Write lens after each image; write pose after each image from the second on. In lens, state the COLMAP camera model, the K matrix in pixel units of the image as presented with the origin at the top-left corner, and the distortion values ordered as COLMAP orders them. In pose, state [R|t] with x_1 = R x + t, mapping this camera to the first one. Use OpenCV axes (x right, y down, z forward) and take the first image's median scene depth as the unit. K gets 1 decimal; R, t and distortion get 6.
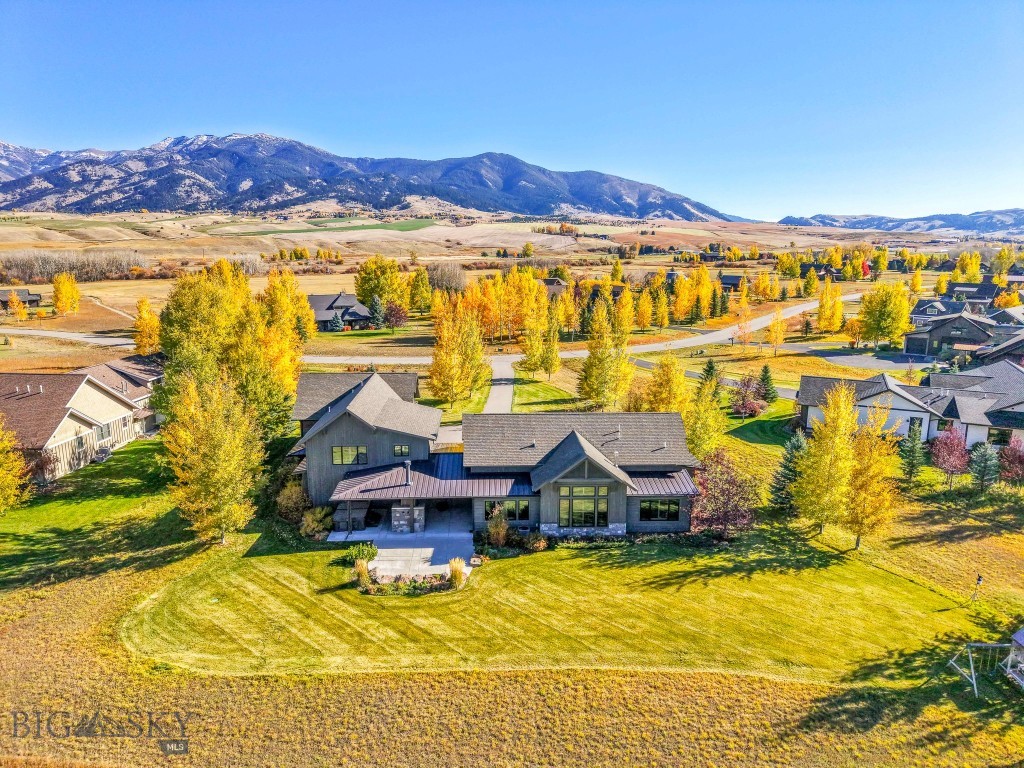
lens RADIAL K [[676.9, 0, 512.0], [0, 676.9, 384.0], [0, 0, 1]] dist [0.055207, -0.062397]
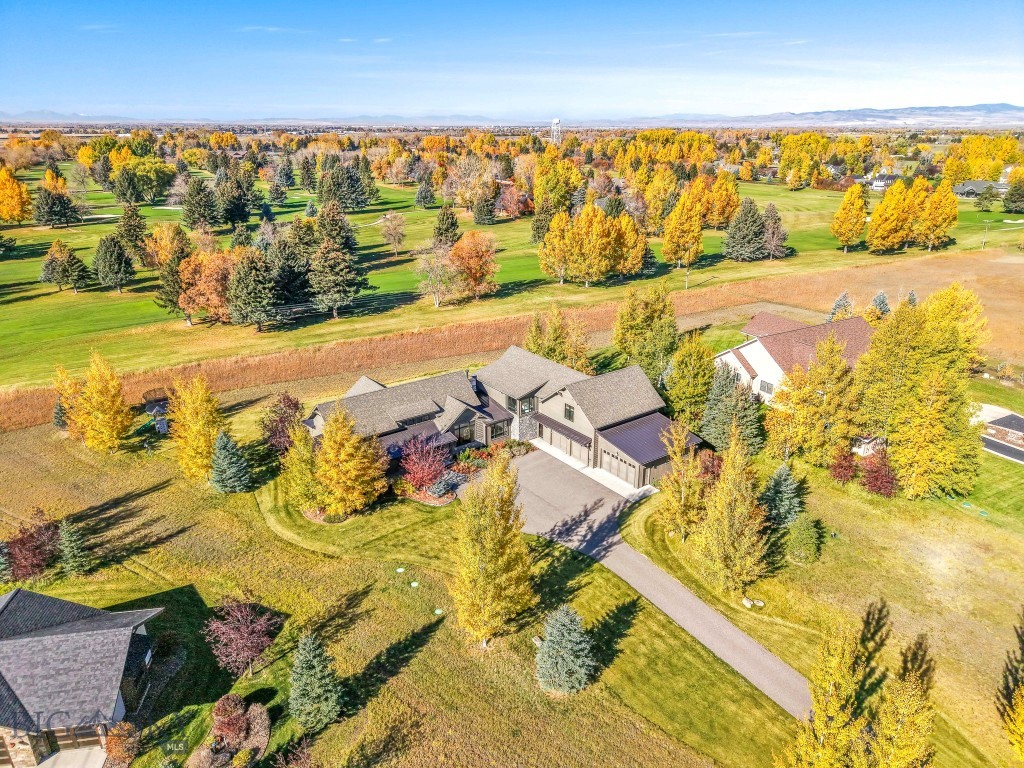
lens RADIAL K [[676.9, 0, 512.0], [0, 676.9, 384.0], [0, 0, 1]] dist [0.055207, -0.062397]
pose [[-0.828286, 0.196825, -0.524598, 0.702544], [-0.113674, 0.857770, 0.501308, -0.778520], [0.548654, 0.474859, -0.688104, 2.392665]]
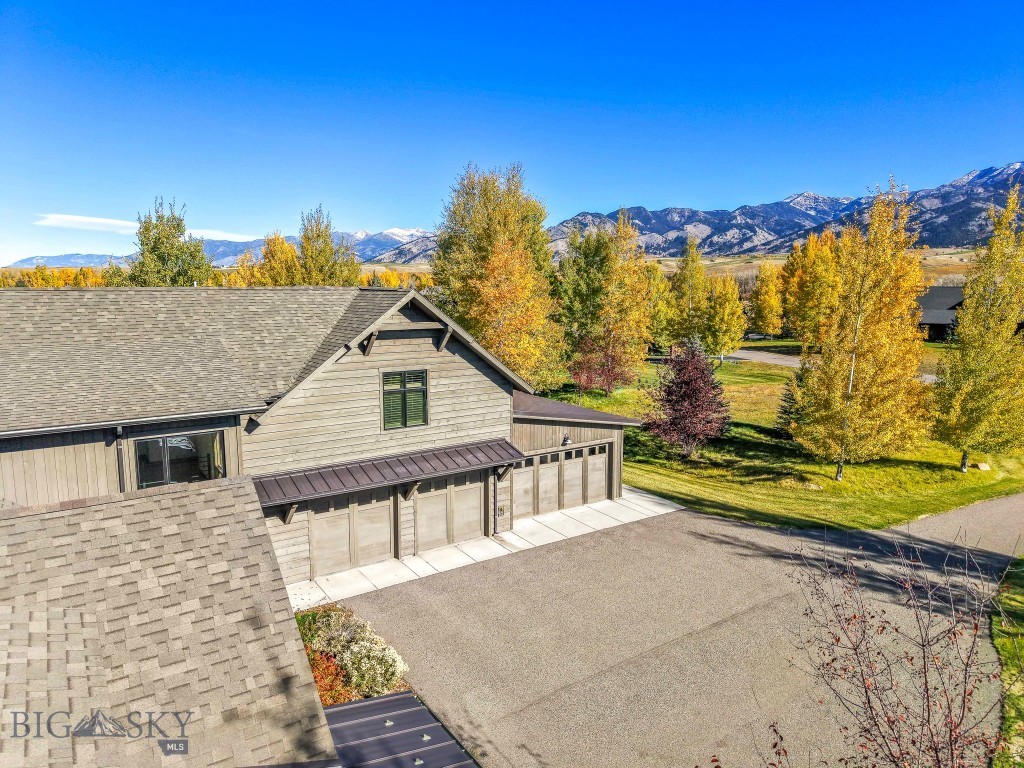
lens RADIAL K [[676.9, 0, 512.0], [0, 676.9, 384.0], [0, 0, 1]] dist [0.055207, -0.062397]
pose [[0.523212, 0.121600, -0.843483, 0.196495], [-0.168224, 0.985029, 0.037657, 0.010371], [0.835434, 0.122191, 0.535835, 1.235191]]
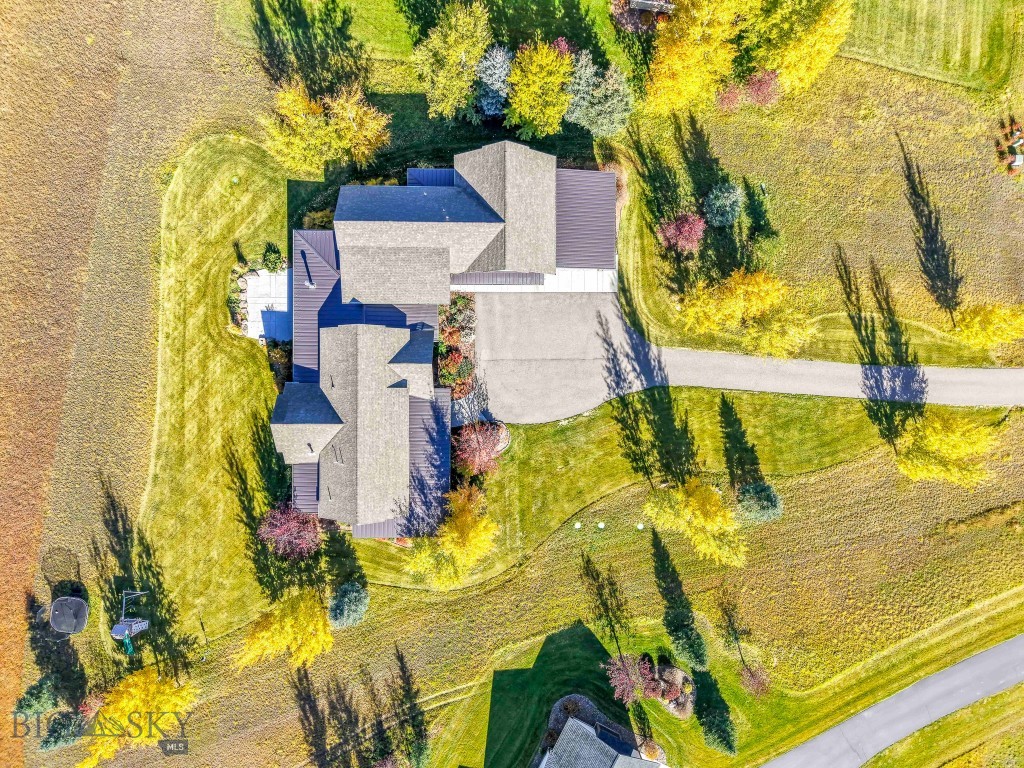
lens RADIAL K [[676.9, 0, 512.0], [0, 676.9, 384.0], [0, 0, 1]] dist [0.055207, -0.062397]
pose [[-0.050173, 0.998696, -0.009467, 0.024235], [-0.226296, -0.002135, 0.974056, -1.238559], [0.972766, 0.051014, 0.226108, 1.141397]]
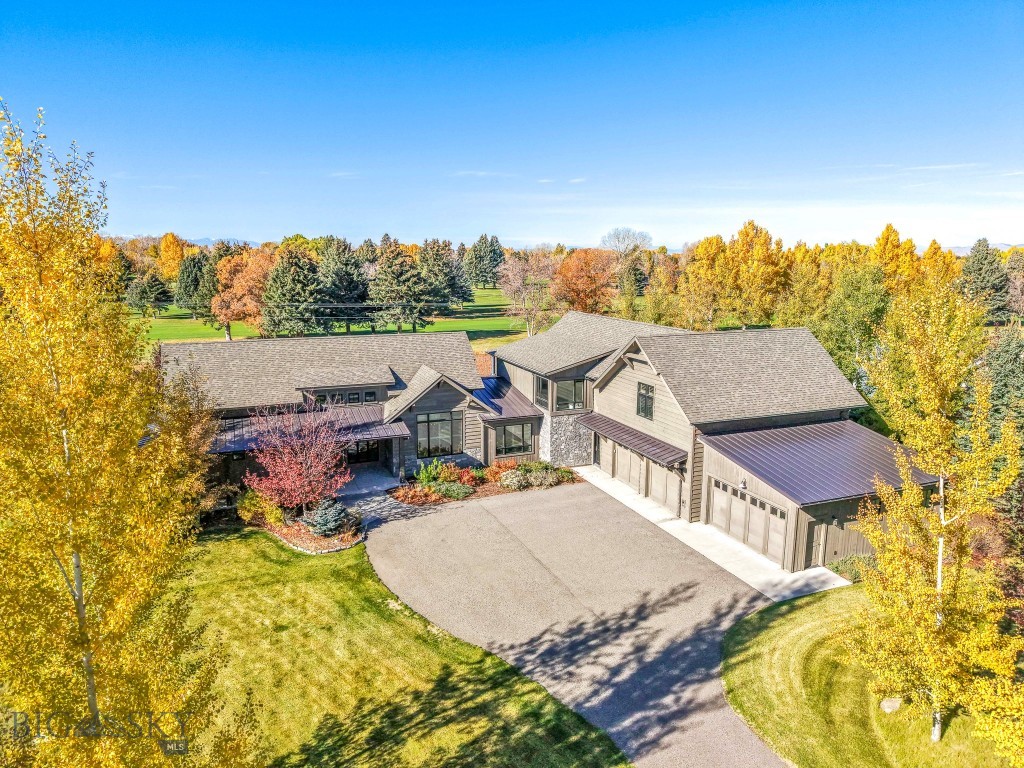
lens RADIAL K [[682.1, 0, 517.4], [0, 682.1, 391.0], [0, 0, 1]] dist [0.001788, 0.001440]
pose [[-0.939907, 0.056504, -0.336722, 0.168302], [-0.078479, 0.924052, 0.374124, -0.230878], [0.332288, 0.378067, -0.864089, 2.013755]]
